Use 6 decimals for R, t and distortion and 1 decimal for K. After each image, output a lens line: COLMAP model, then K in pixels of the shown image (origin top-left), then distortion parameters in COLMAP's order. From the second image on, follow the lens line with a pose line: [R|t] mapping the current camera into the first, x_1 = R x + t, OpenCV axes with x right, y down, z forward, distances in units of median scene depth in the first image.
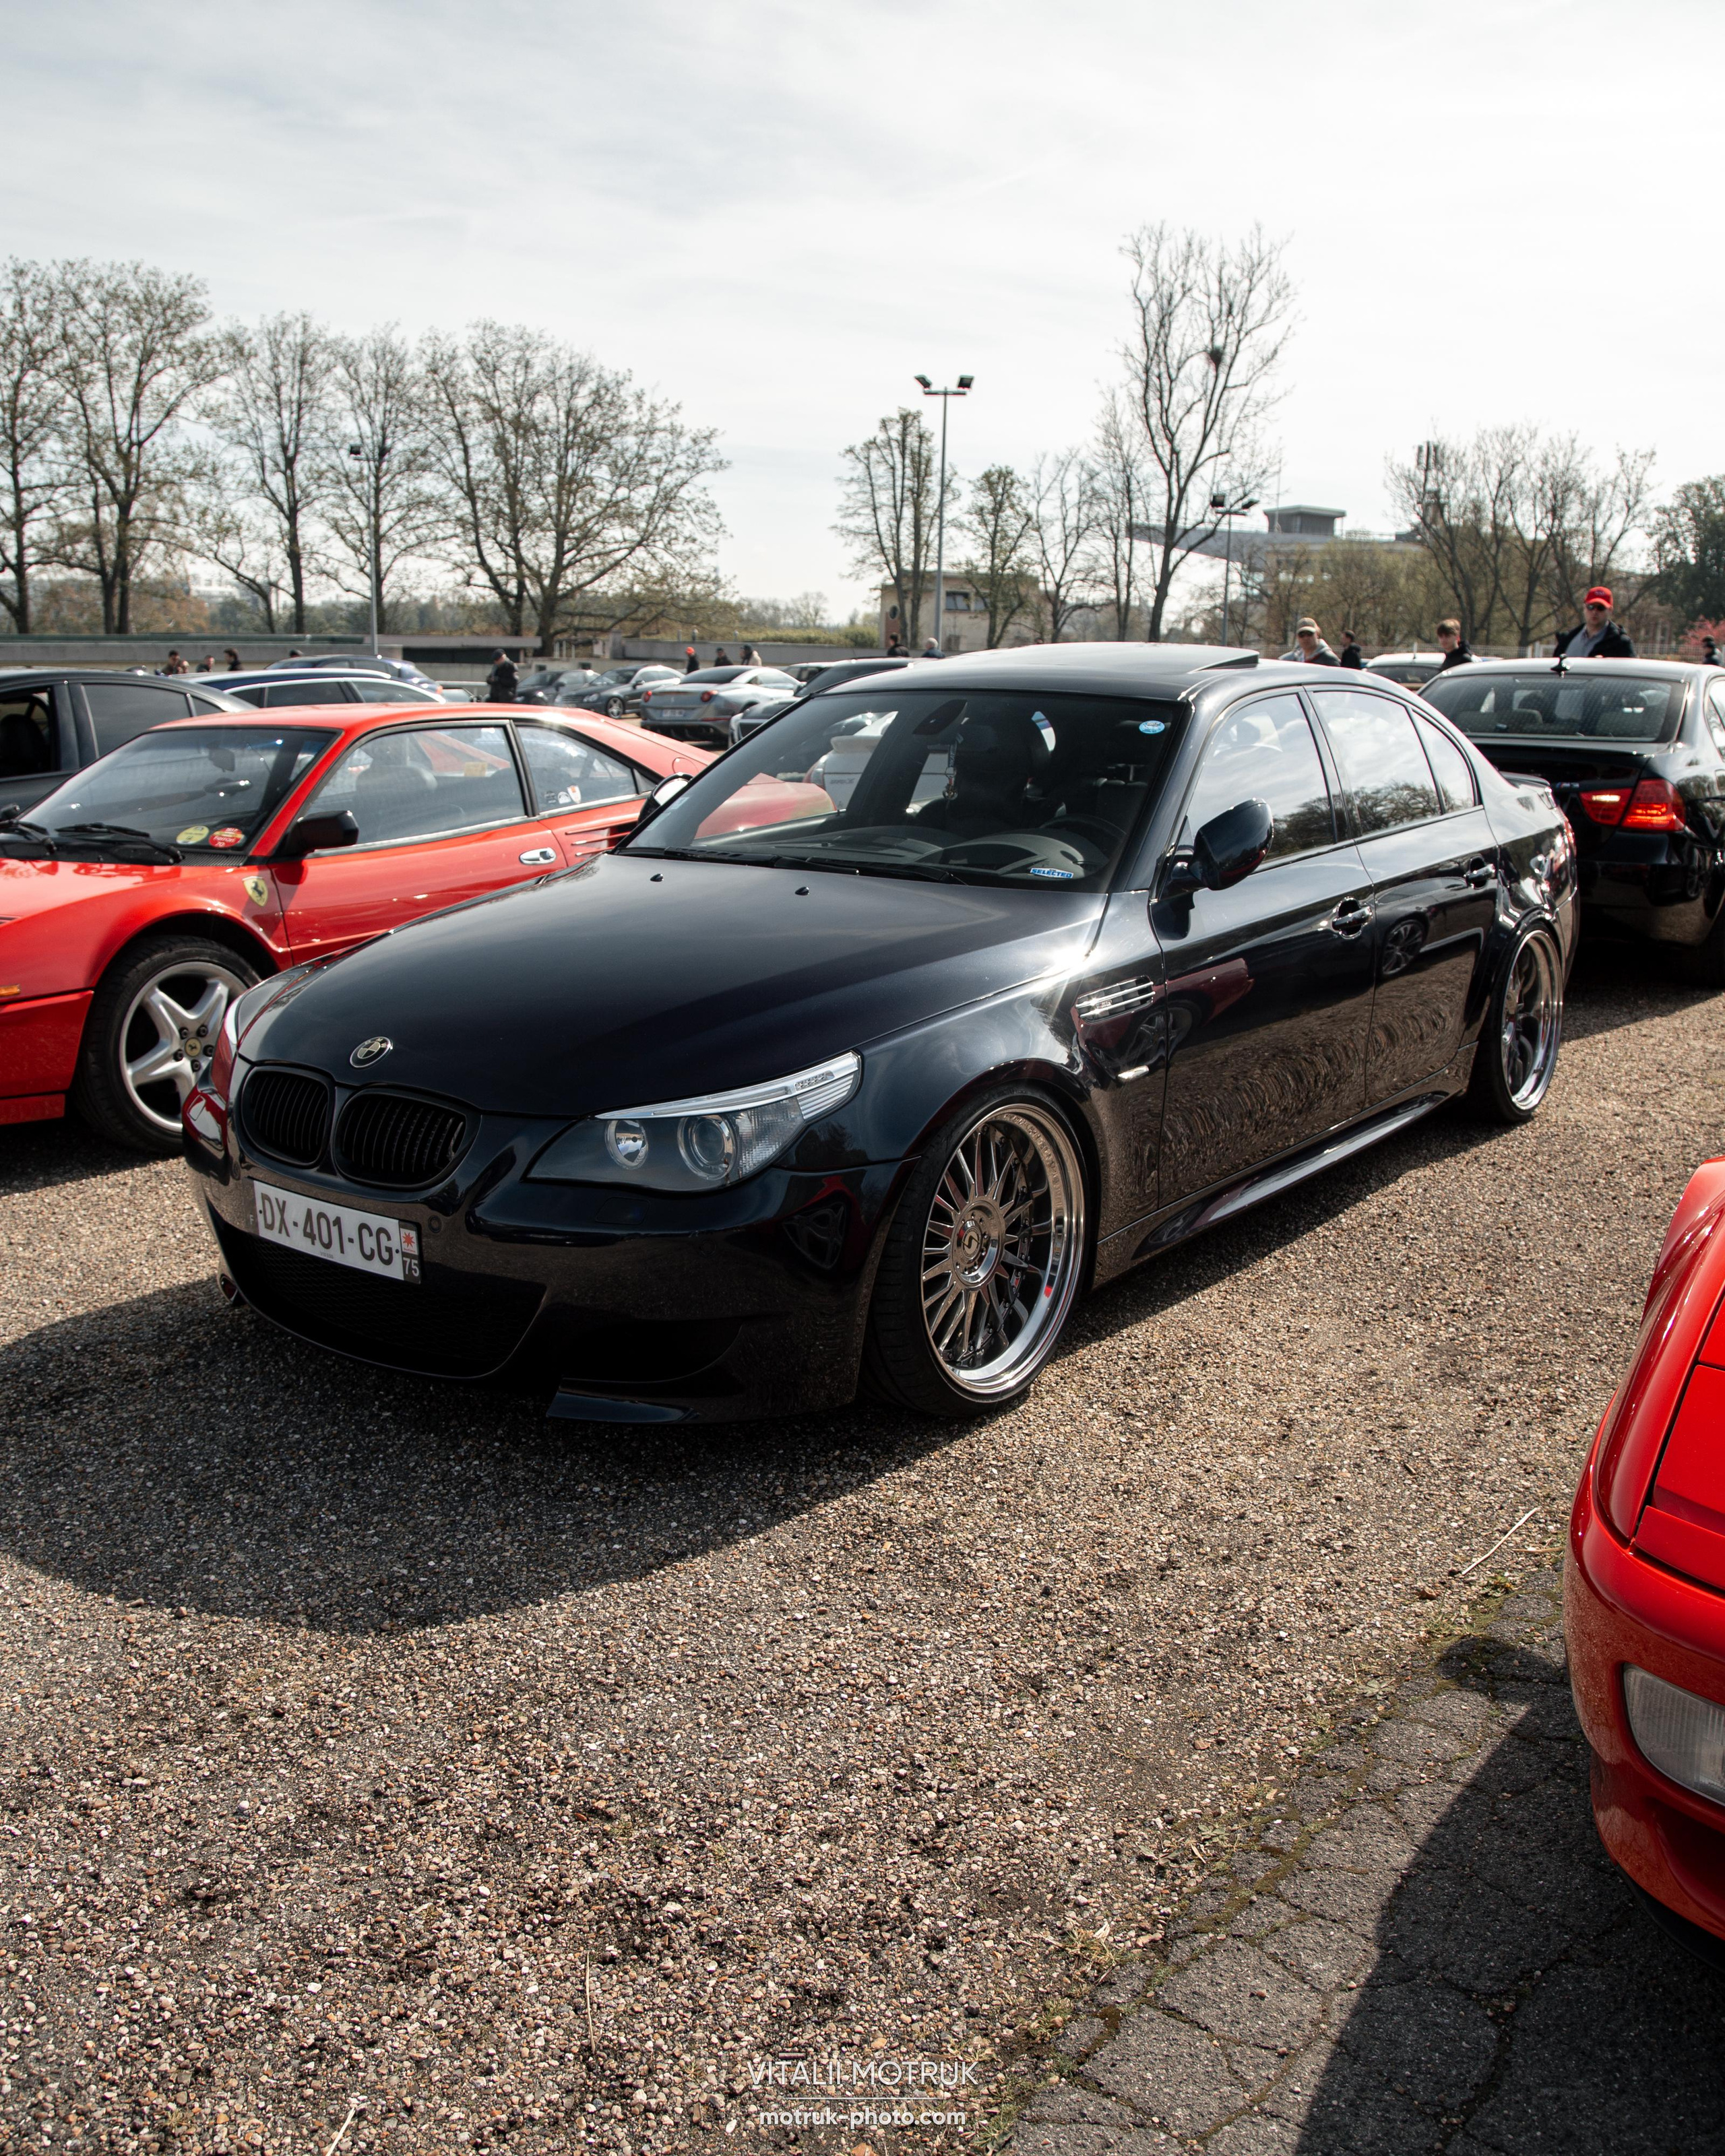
lens RADIAL K [[1879.0, 0, 862.5], [0, 1879.0, 1078.0], [0, 0, 1]] dist [-0.111871, 0.111822]
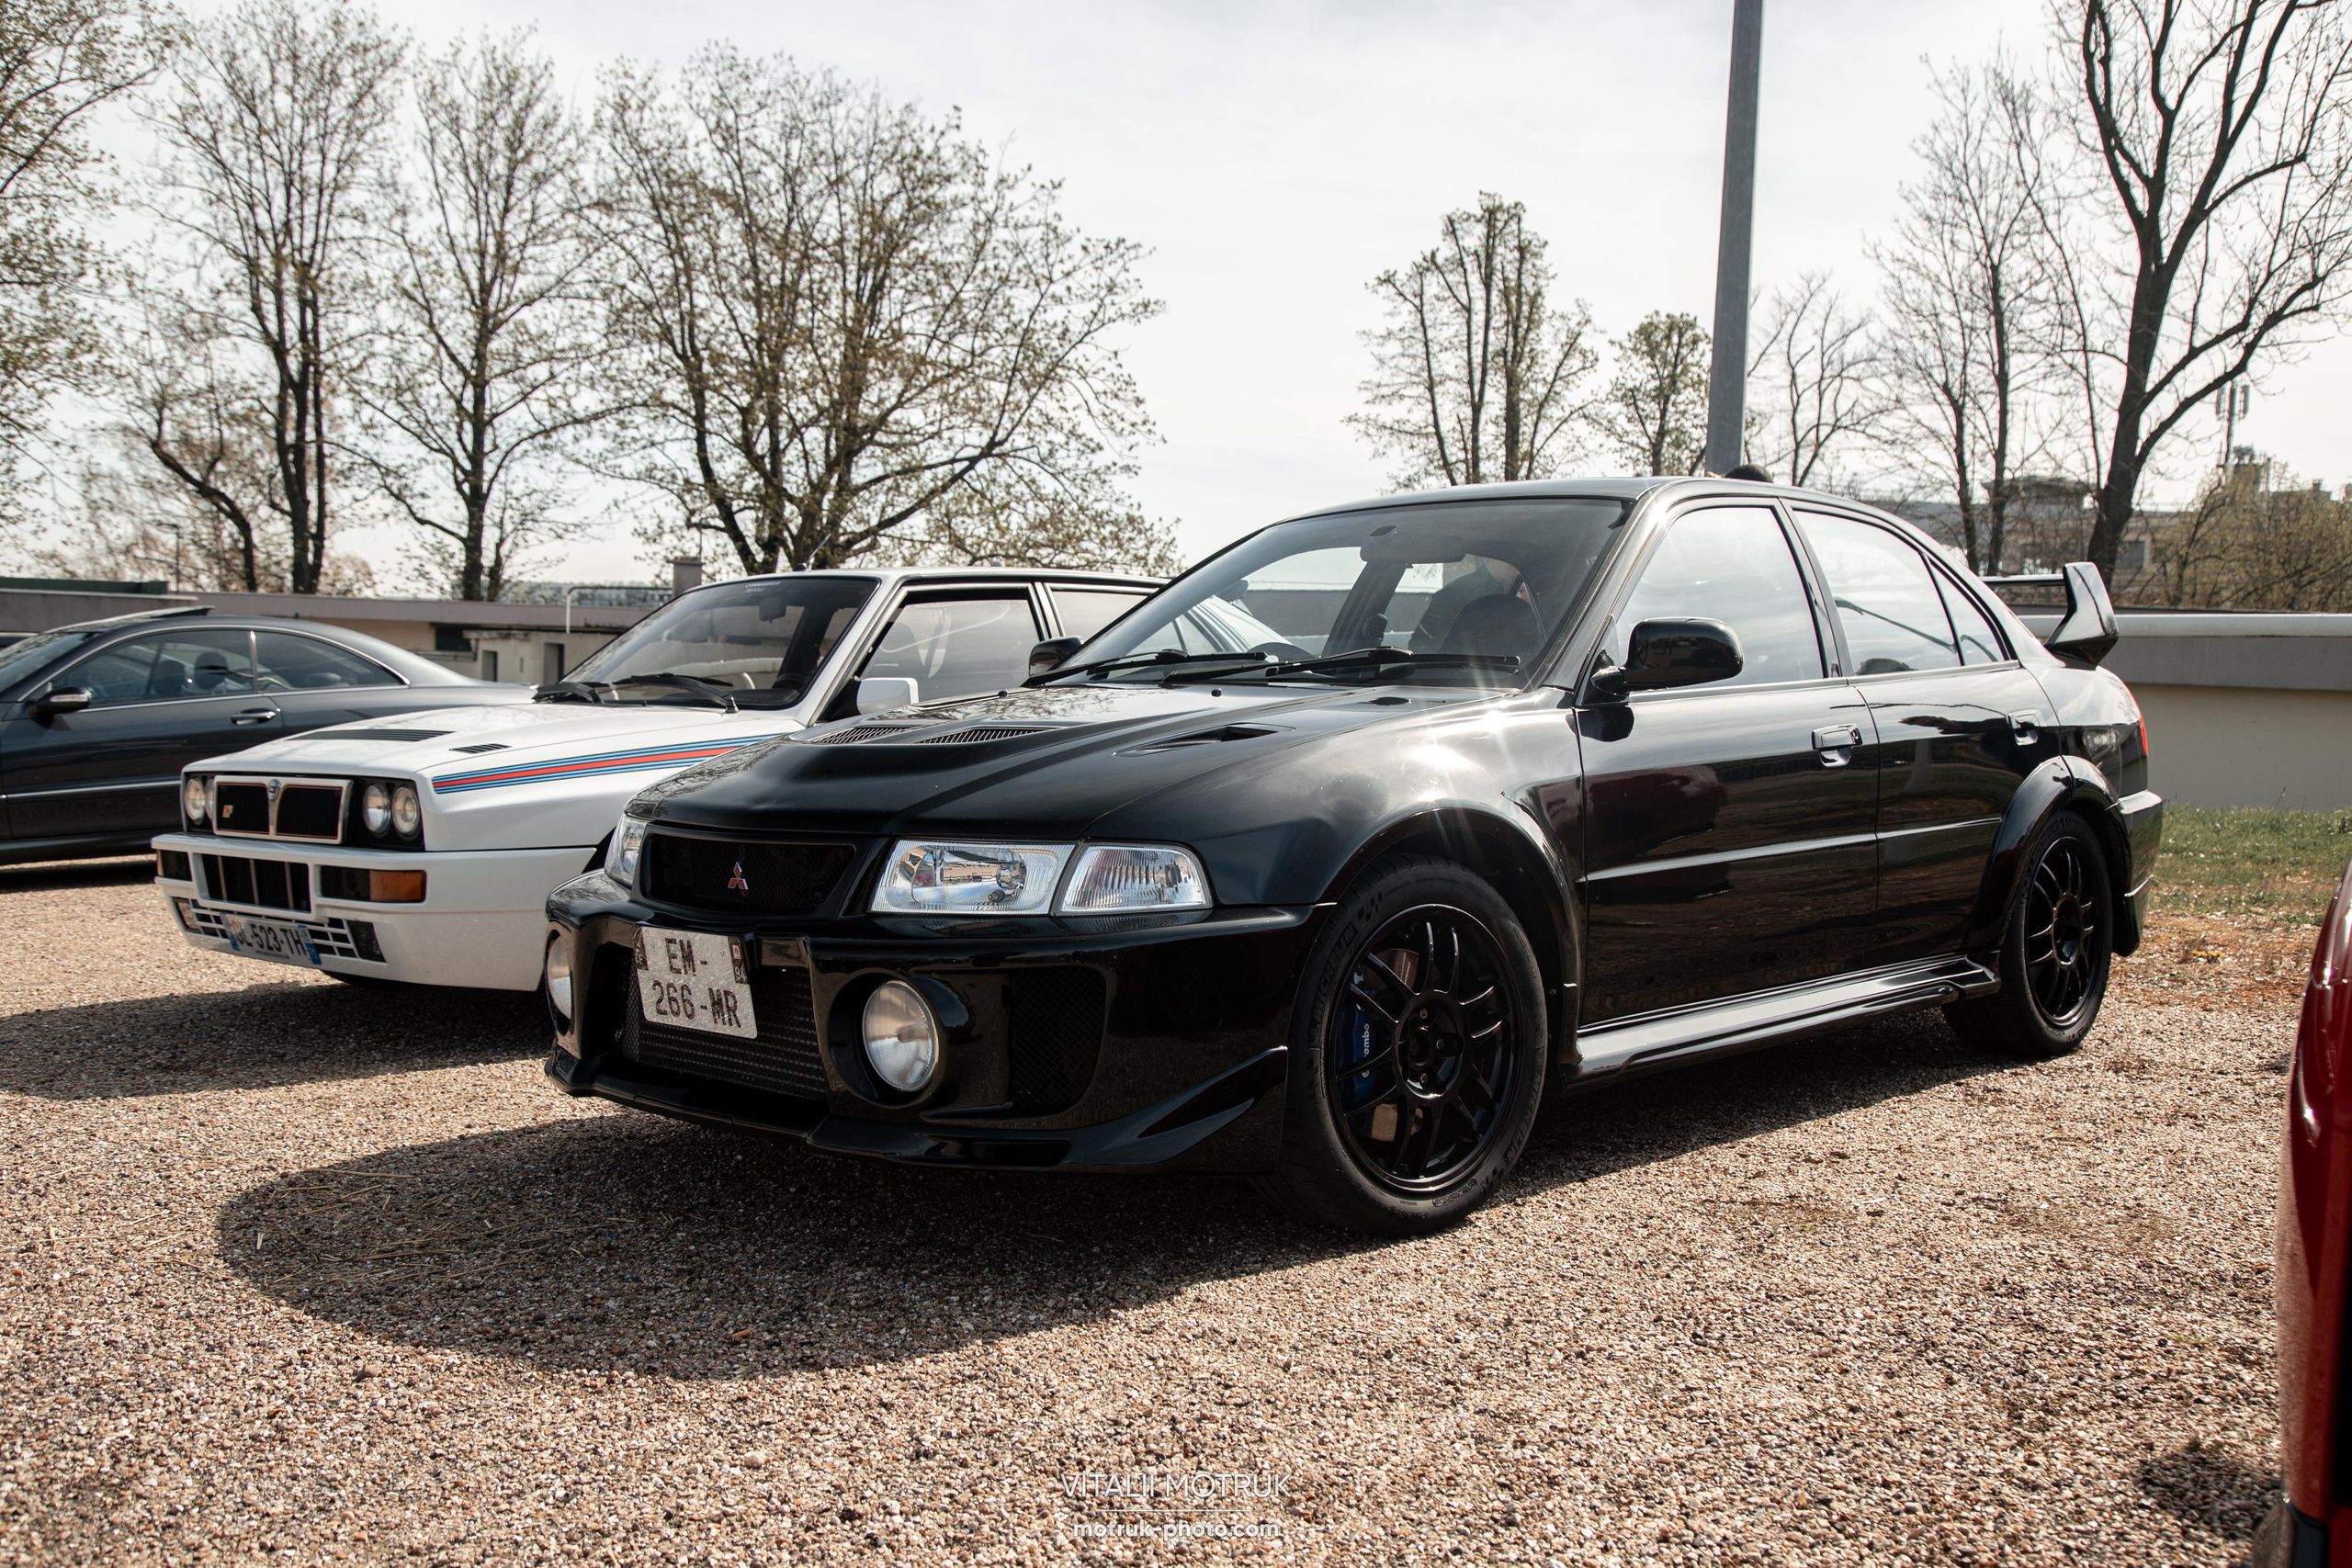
lens RADIAL K [[2054.6, 0, 1200.2], [0, 2054.6, 806.0], [0, 0, 1]] dist [-0.053795, 0.100796]
pose [[0.993909, 0.018460, -0.108644, 0.006757], [-0.035824, 0.986447, -0.160119, -0.094641], [0.104216, 0.163036, 0.981101, 0.448236]]
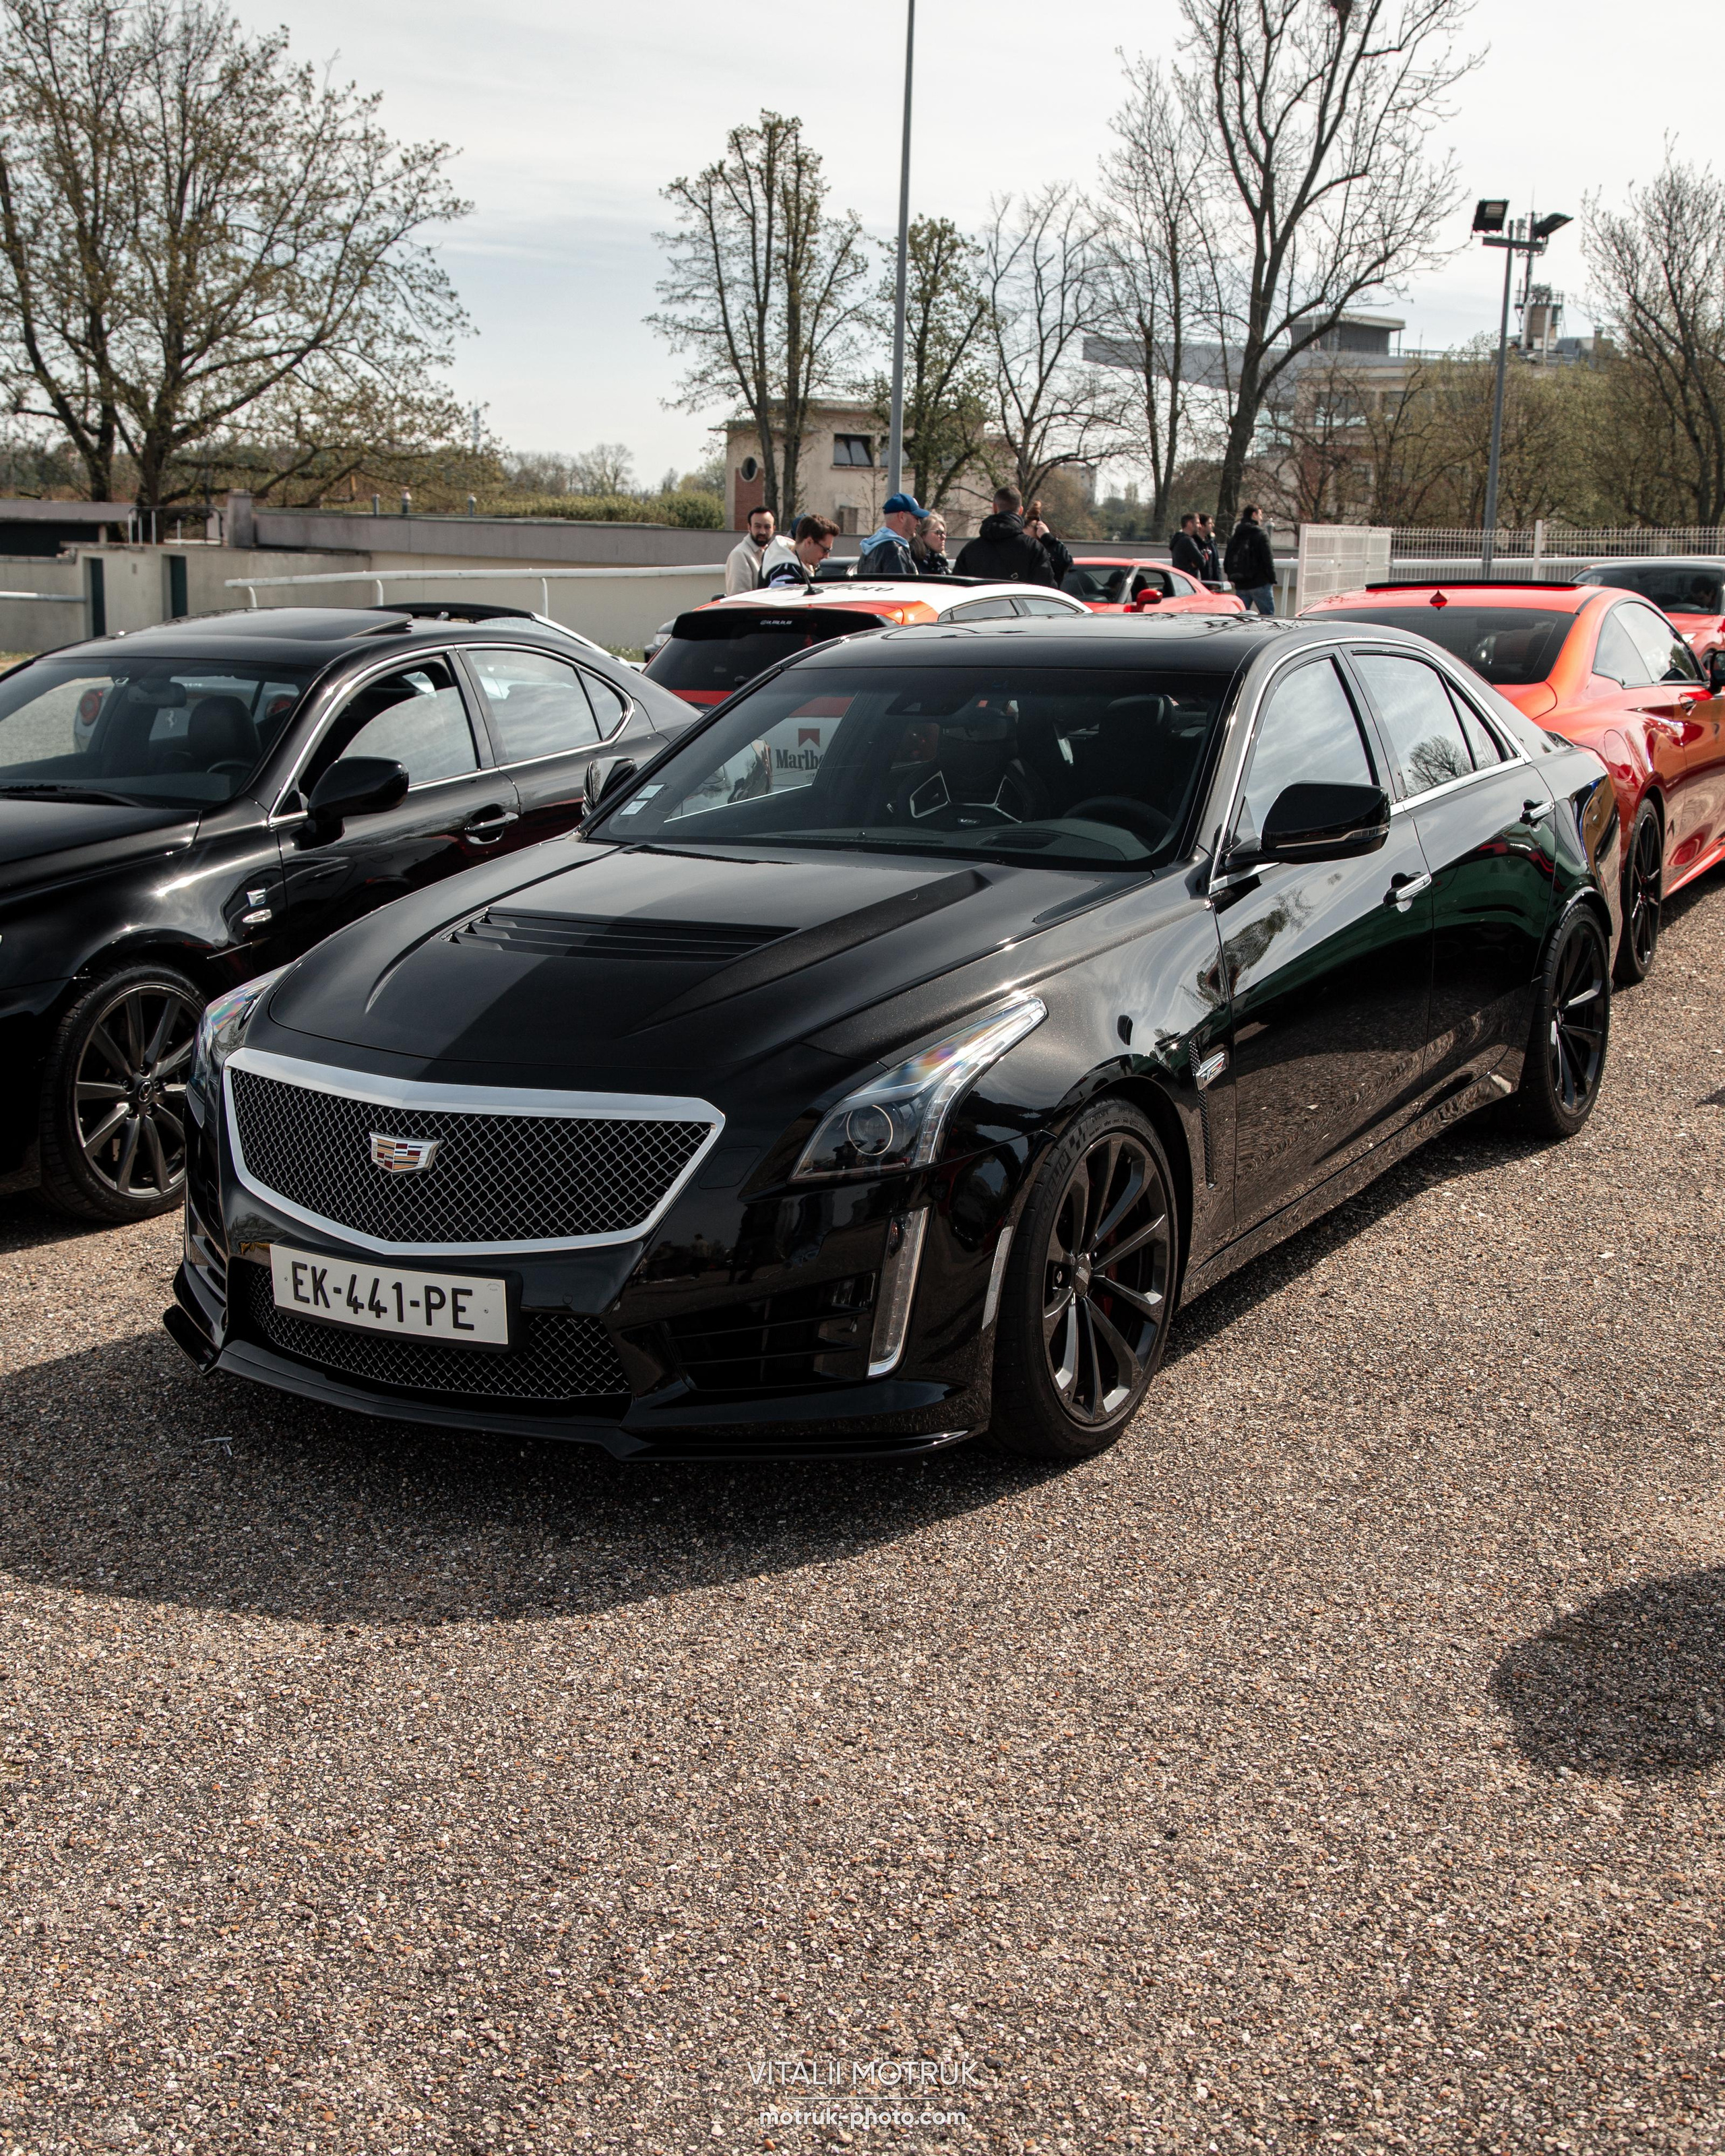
lens RADIAL K [[2543.9, 0, 862.5], [0, 2543.9, 1078.0], [0, 0, 1]] dist [-0.004523, 0.043444]
pose [[0.997507, -0.010583, 0.069769, -0.007624], [0.011431, 0.999865, -0.011770, -0.047565], [-0.069635, 0.012538, 0.997494, 0.202460]]
